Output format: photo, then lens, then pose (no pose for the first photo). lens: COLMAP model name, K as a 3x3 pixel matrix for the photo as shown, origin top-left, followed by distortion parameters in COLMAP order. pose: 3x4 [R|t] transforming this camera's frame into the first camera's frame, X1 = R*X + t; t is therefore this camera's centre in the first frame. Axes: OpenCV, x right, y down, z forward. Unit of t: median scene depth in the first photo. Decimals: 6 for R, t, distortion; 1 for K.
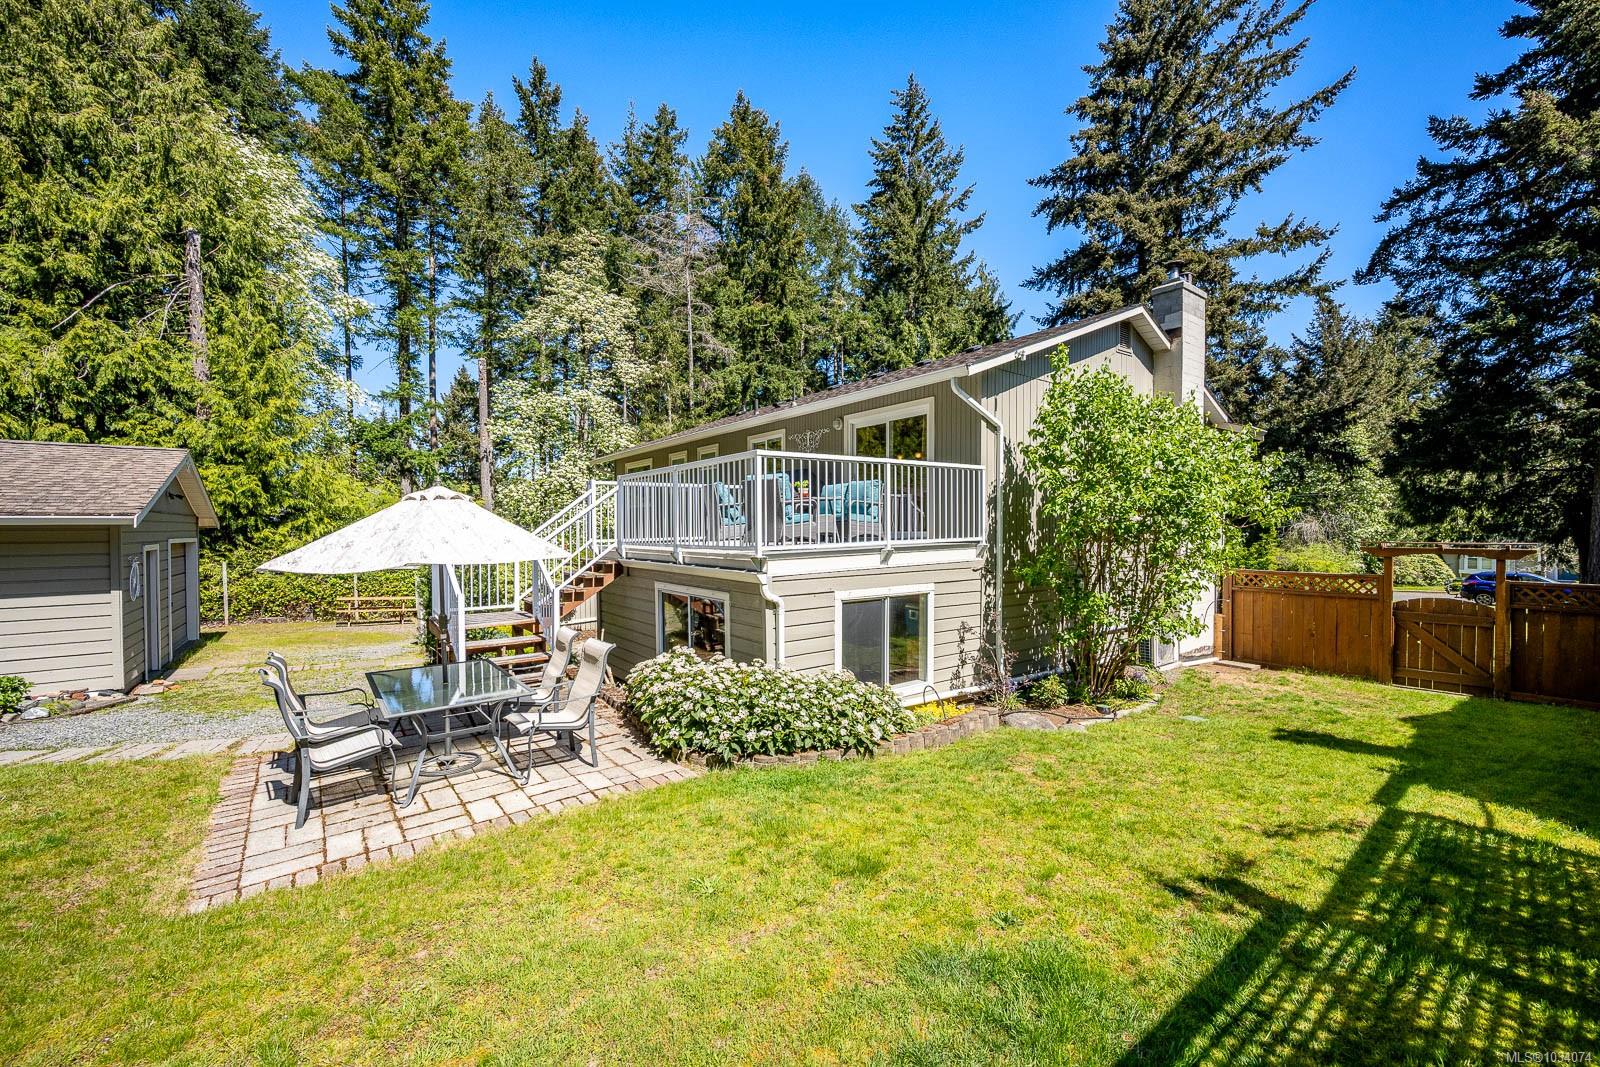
lens RADIAL K [[628.1, 0, 798.6], [0, 628.1, 538.0], [0, 0, 1]] dist [-0.001797, 0.000372]
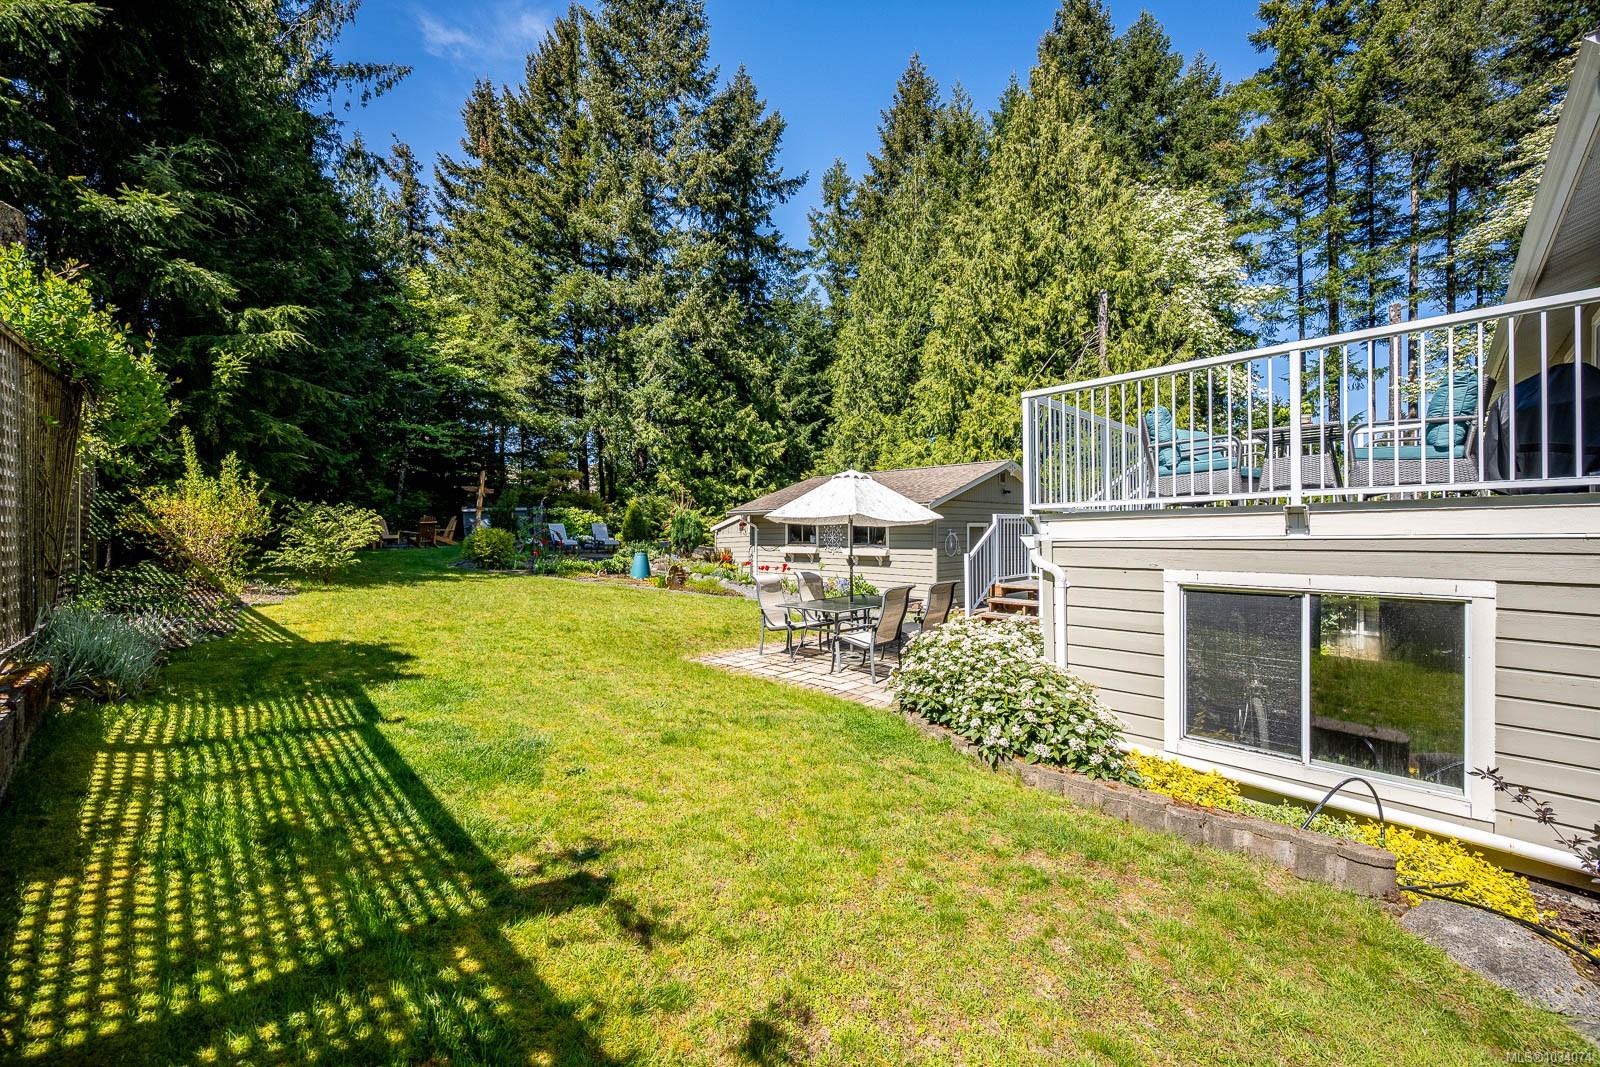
lens RADIAL K [[623.3, 0, 800.0], [0, 623.3, 533.5], [0, 0, 1]] dist [-0.000423, -0.000060]
pose [[0.132611, 0.008609, -0.991131, 0.166634], [-0.012289, 0.999900, 0.007041, 0.011451], [0.991092, 0.011246, 0.132704, 0.129739]]
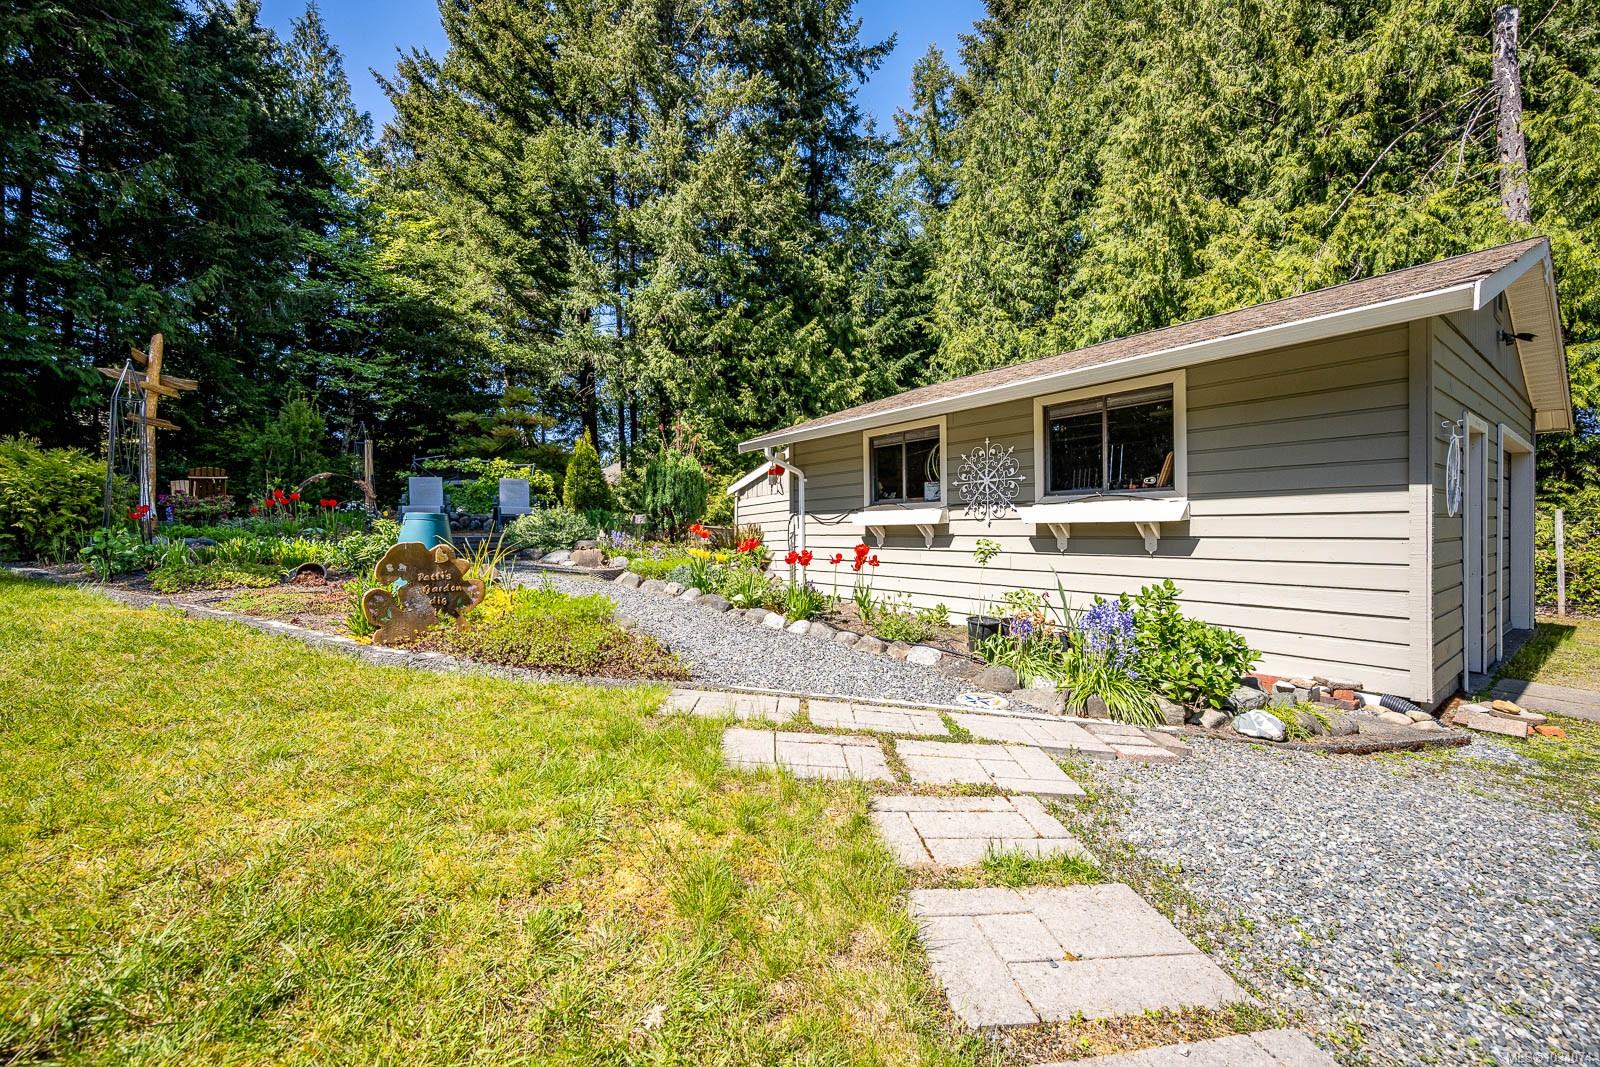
lens RADIAL K [[636.9, 0, 804.0], [0, 636.9, 530.1], [0, 0, 1]] dist [-0.000680, -0.000127]
pose [[0.009706, 0.008418, -0.999917, -0.197239], [-0.007737, 0.999935, 0.008343, 0.036386], [0.999923, 0.007656, 0.009770, 0.171645]]
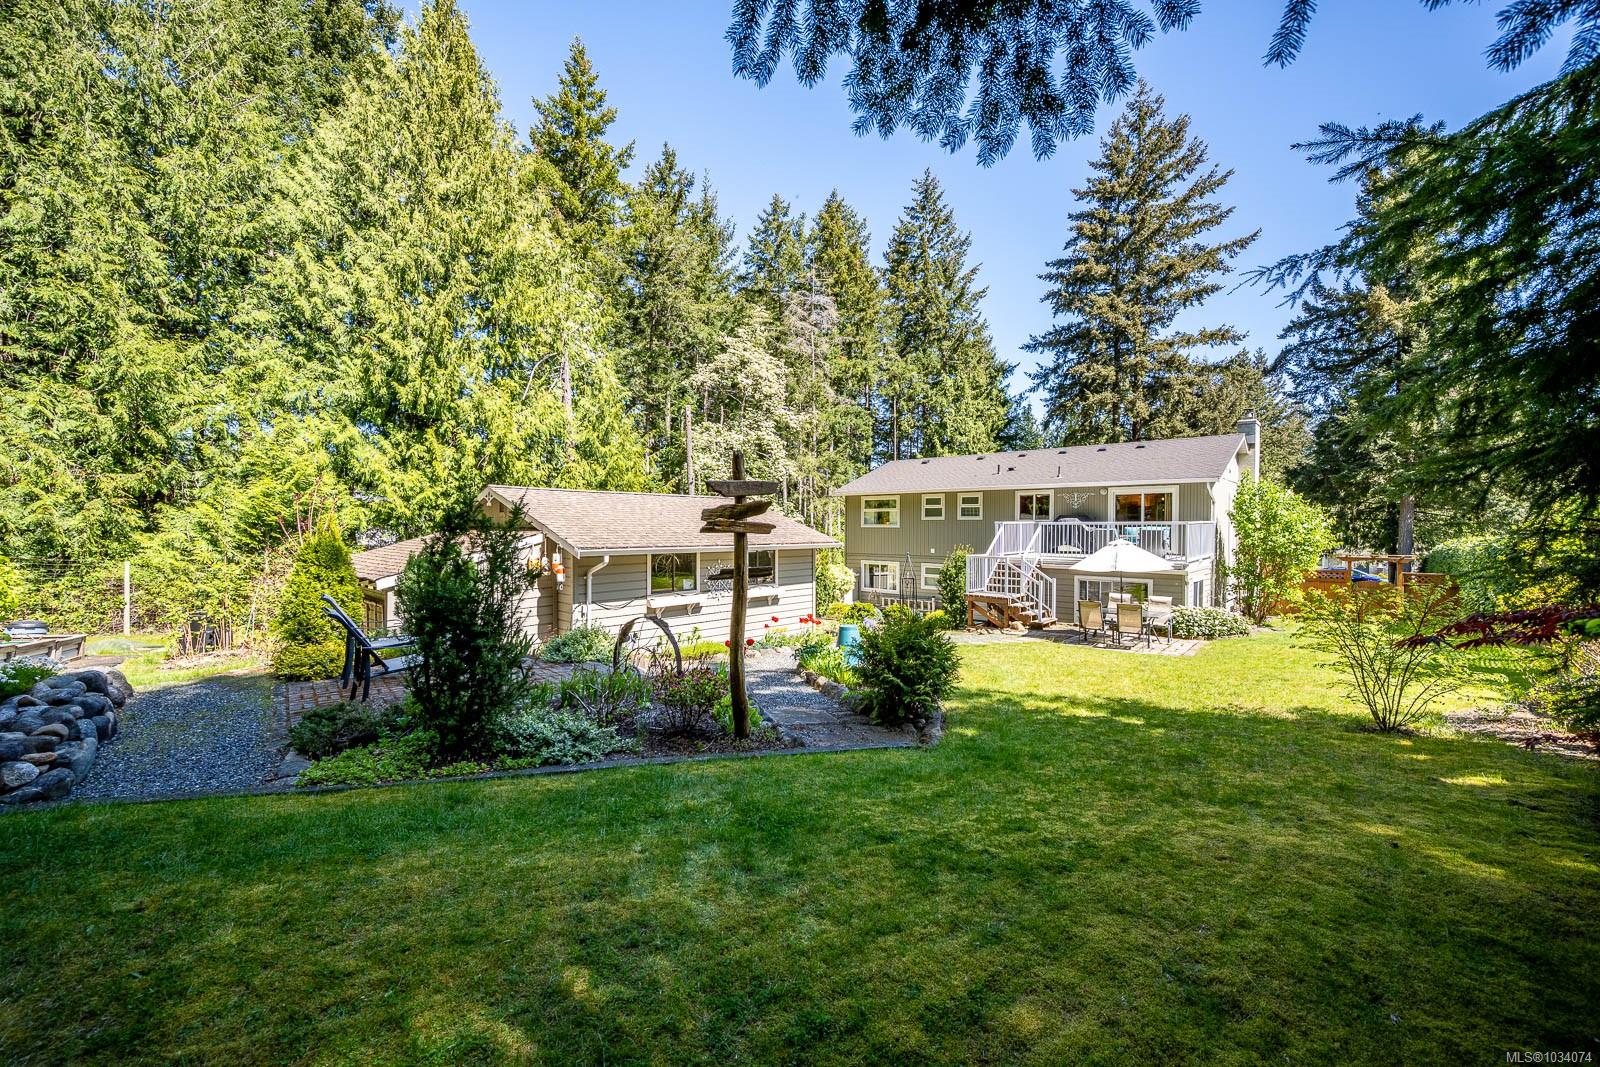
lens RADIAL K [[634.0, 0, 789.8], [0, 634.0, 535.4], [0, 0, 1]] dist [-0.002179, -0.000253]
pose [[0.984228, 0.004531, 0.176847, -0.465125], [-0.004258, 0.999989, -0.001924, -0.016655], [-0.176854, 0.001140, 0.984236, -0.271844]]
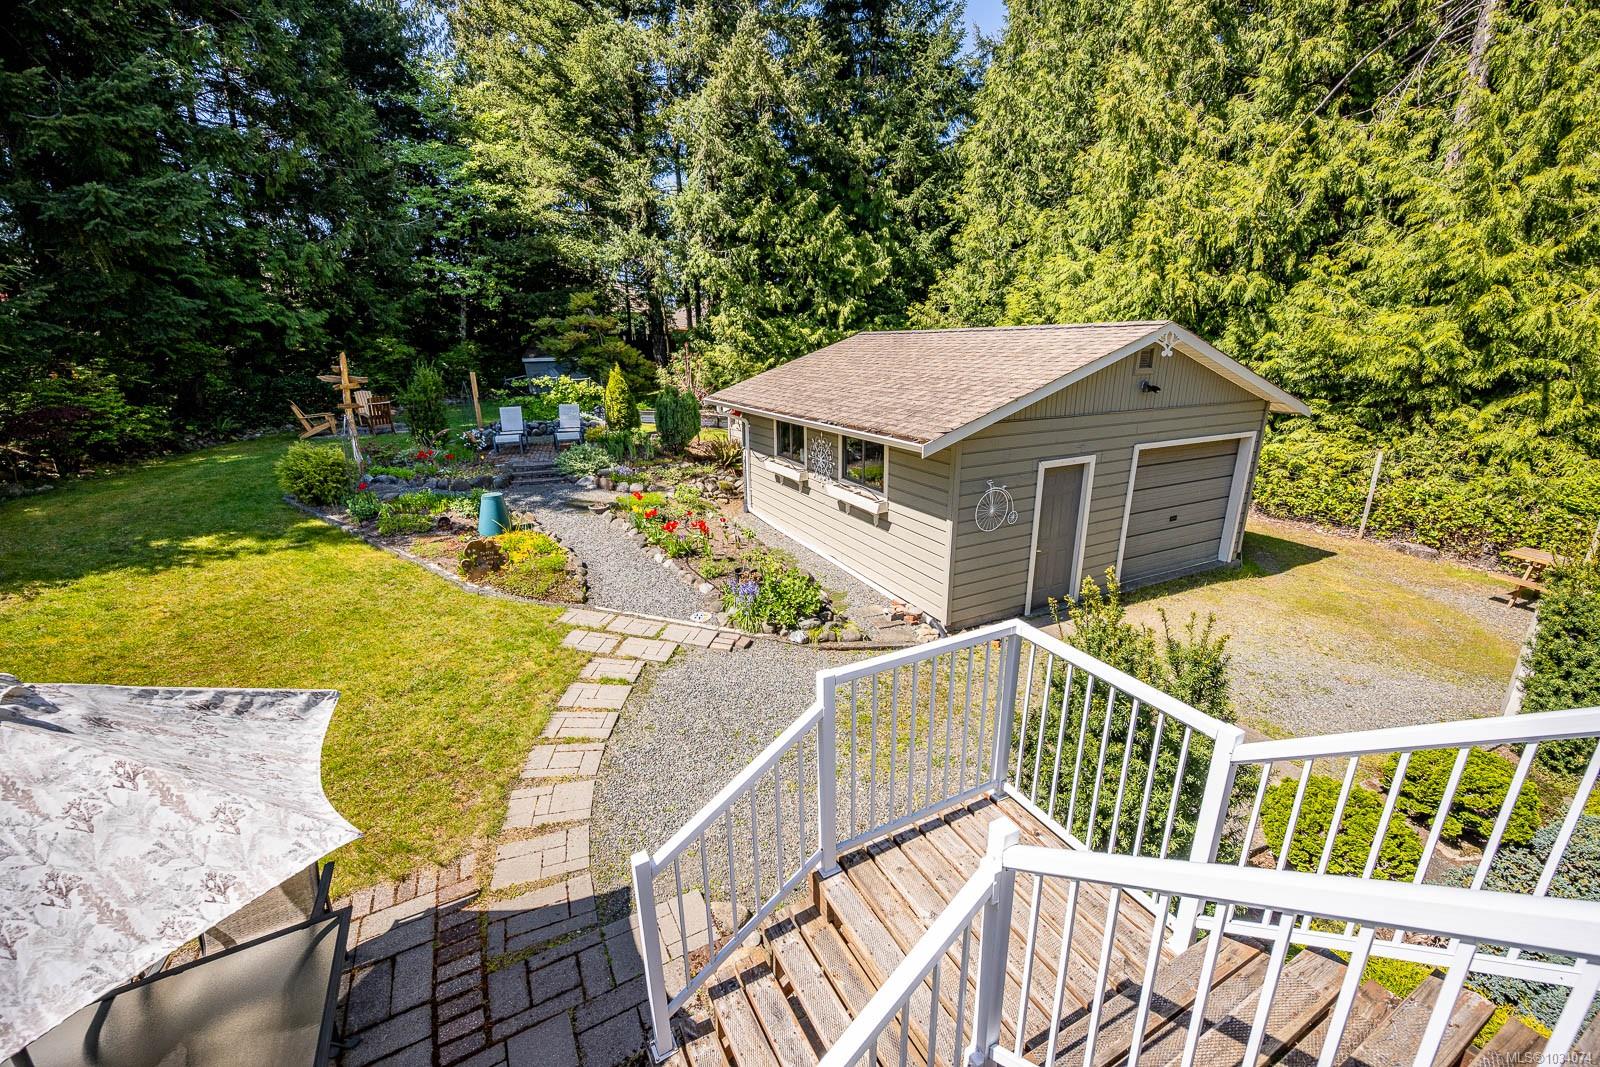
lens RADIAL K [[628.1, 0, 798.6], [0, 628.1, 538.0], [0, 0, 1]] dist [-0.001797, 0.000372]
pose [[-0.165202, 0.294119, -0.941383, -0.069531], [-0.004621, 0.954257, 0.298952, -0.048555], [0.986249, 0.053737, -0.156286, 0.291423]]
